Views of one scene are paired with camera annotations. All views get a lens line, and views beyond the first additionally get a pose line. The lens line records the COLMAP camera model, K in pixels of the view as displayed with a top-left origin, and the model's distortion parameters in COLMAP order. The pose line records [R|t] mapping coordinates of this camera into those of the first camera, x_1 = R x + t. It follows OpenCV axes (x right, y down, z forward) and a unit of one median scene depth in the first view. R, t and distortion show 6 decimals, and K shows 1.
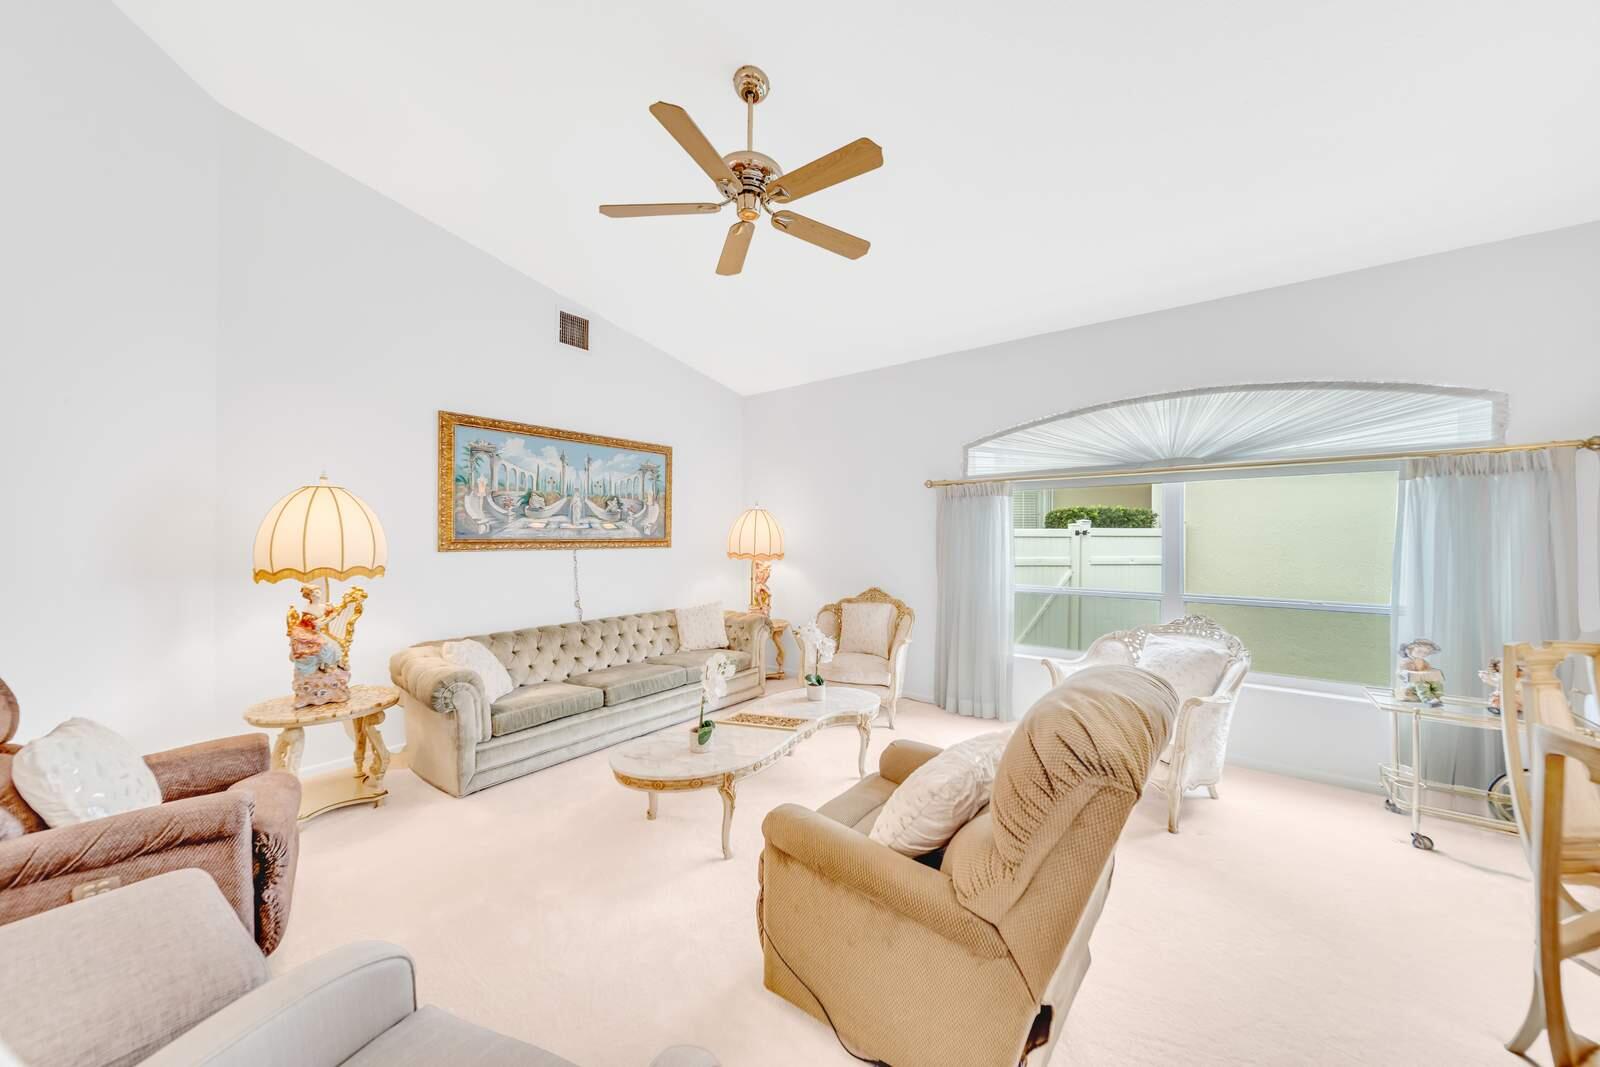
lens RADIAL K [[574.7, 0, 808.2], [0, 574.7, 533.0], [0, 0, 1]] dist [0.001520, 0.000054]
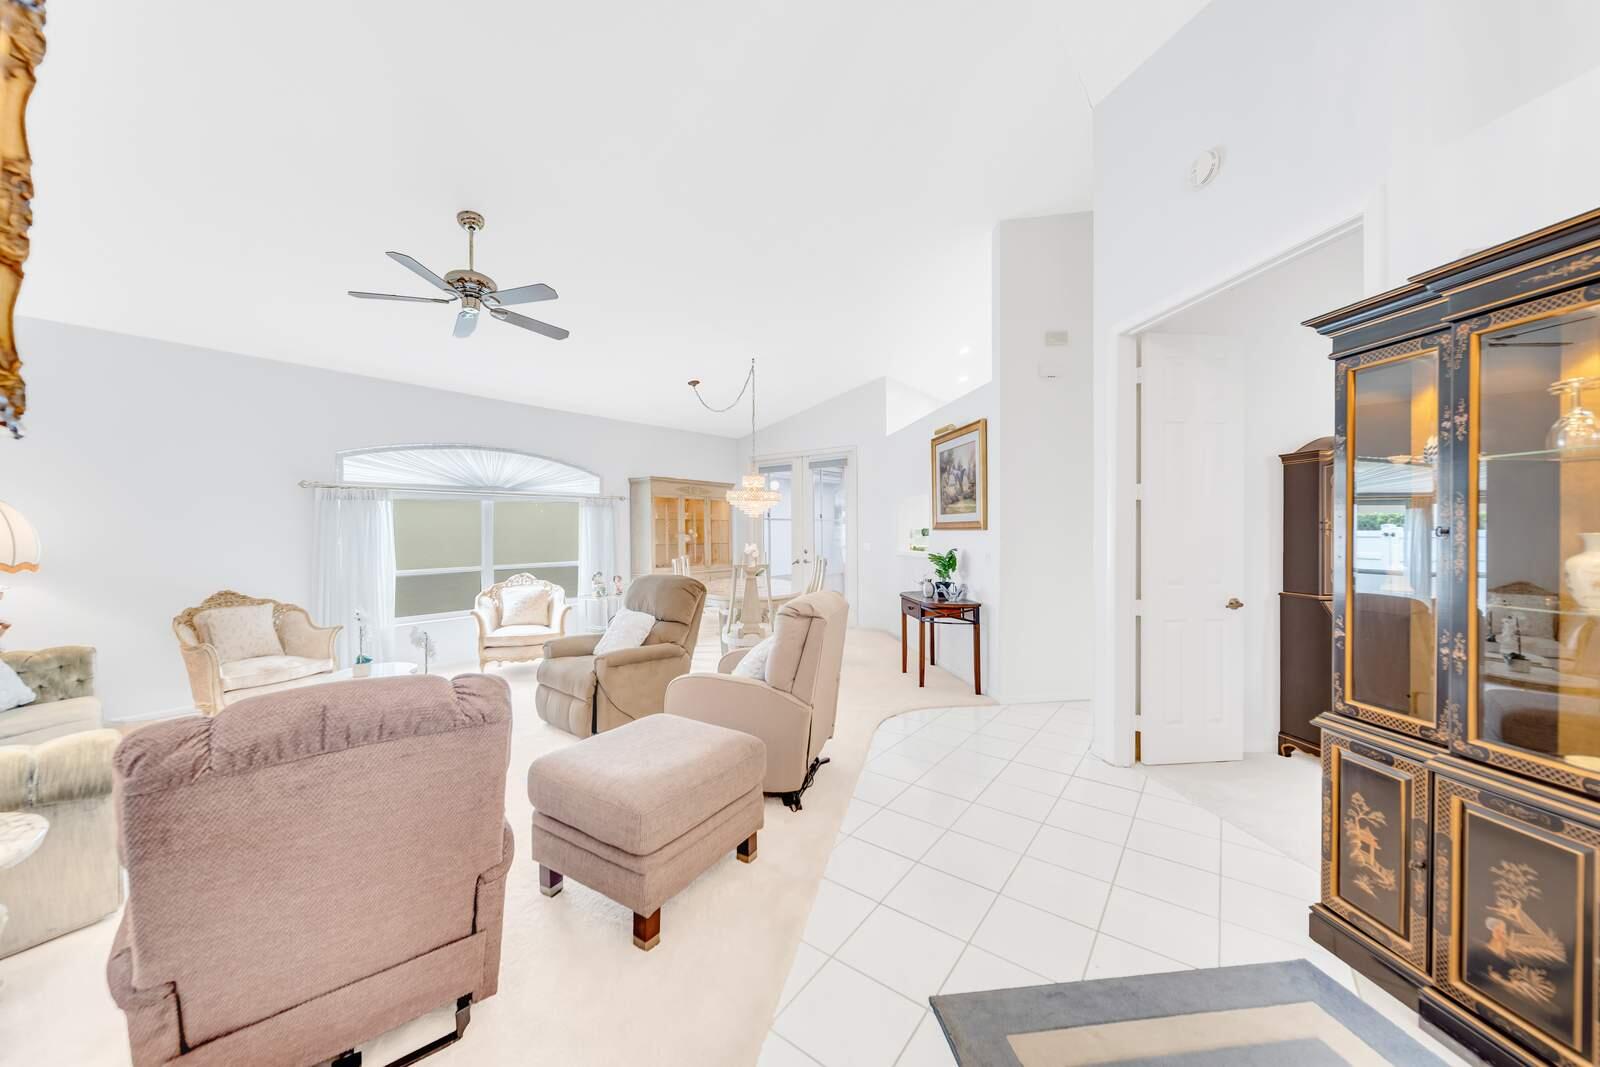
lens RADIAL K [[563.4, 0, 762.4], [0, 563.4, 532.6], [0, 0, 1]] dist [-0.000268, -0.000028]
pose [[0.019952, -0.005458, 0.999786, -0.832249], [0.002728, 0.999982, 0.005404, 0.000559], [-0.999797, 0.002620, 0.019967, 0.145925]]
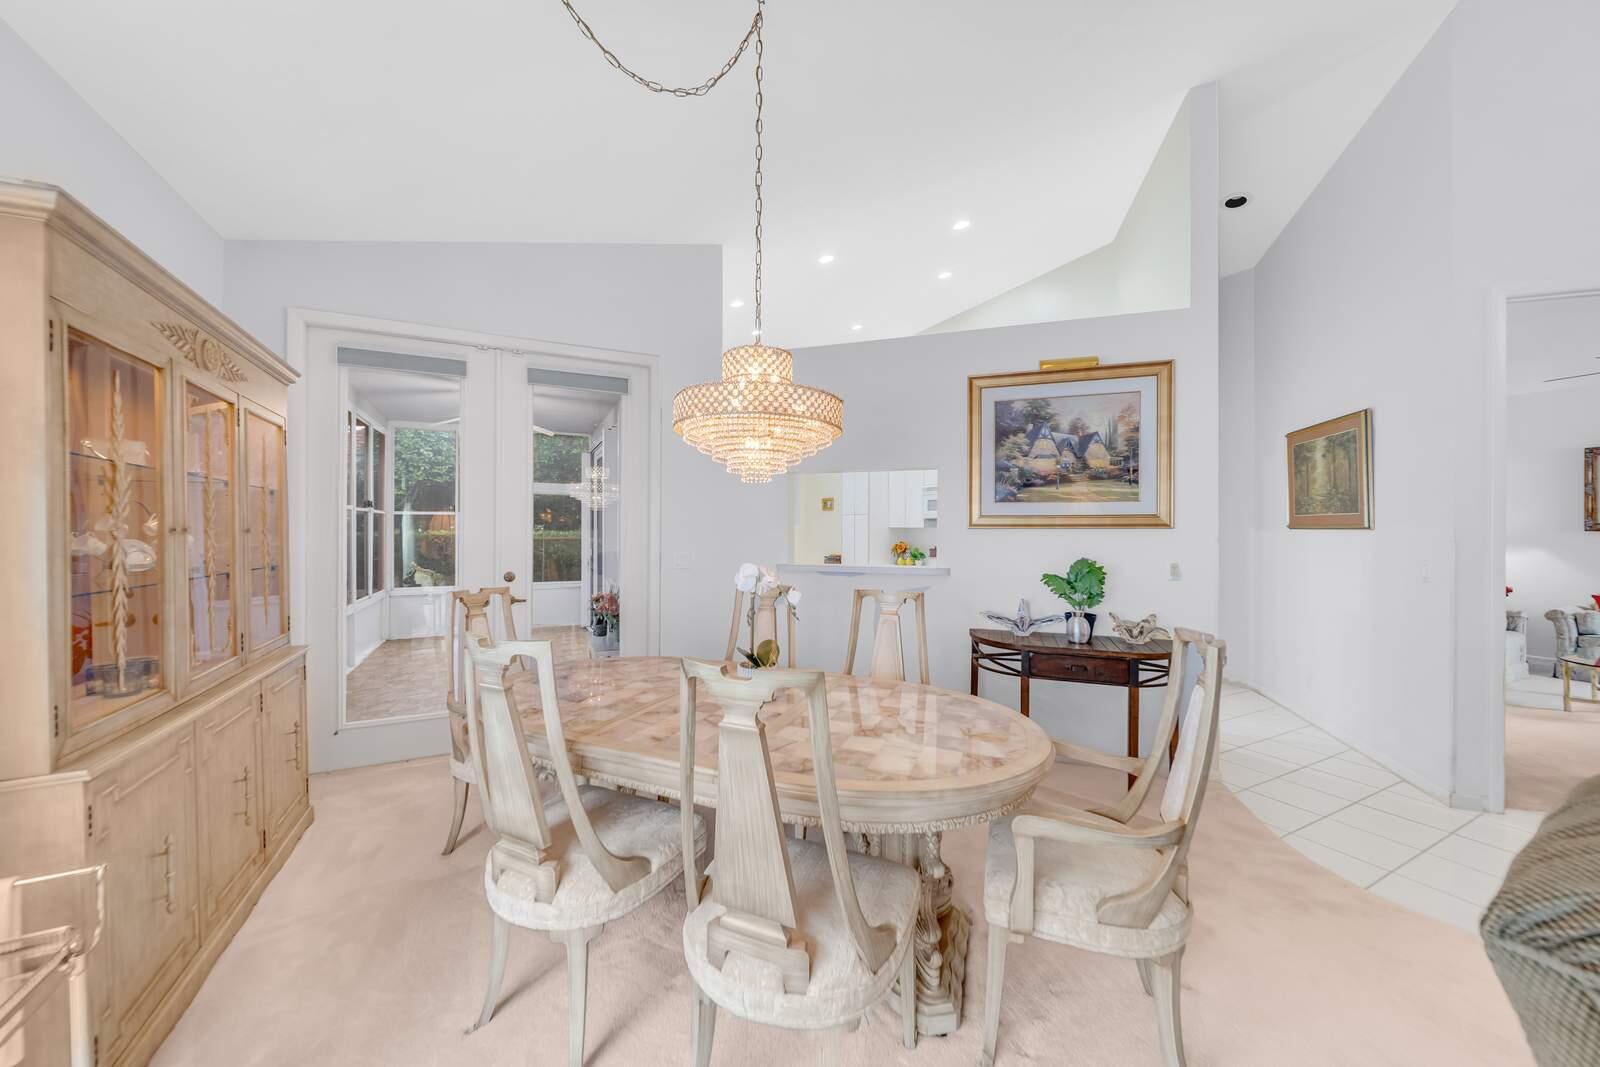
lens RADIAL K [[562.8, 0, 792.3], [0, 562.8, 537.0], [0, 0, 1]] dist [0.002636, 0.000084]
pose [[-0.902569, -0.008128, 0.430469, 0.355568], [-0.004162, 0.999940, 0.010154, 0.008174], [-0.430525, 0.007373, -0.902548, 0.588596]]
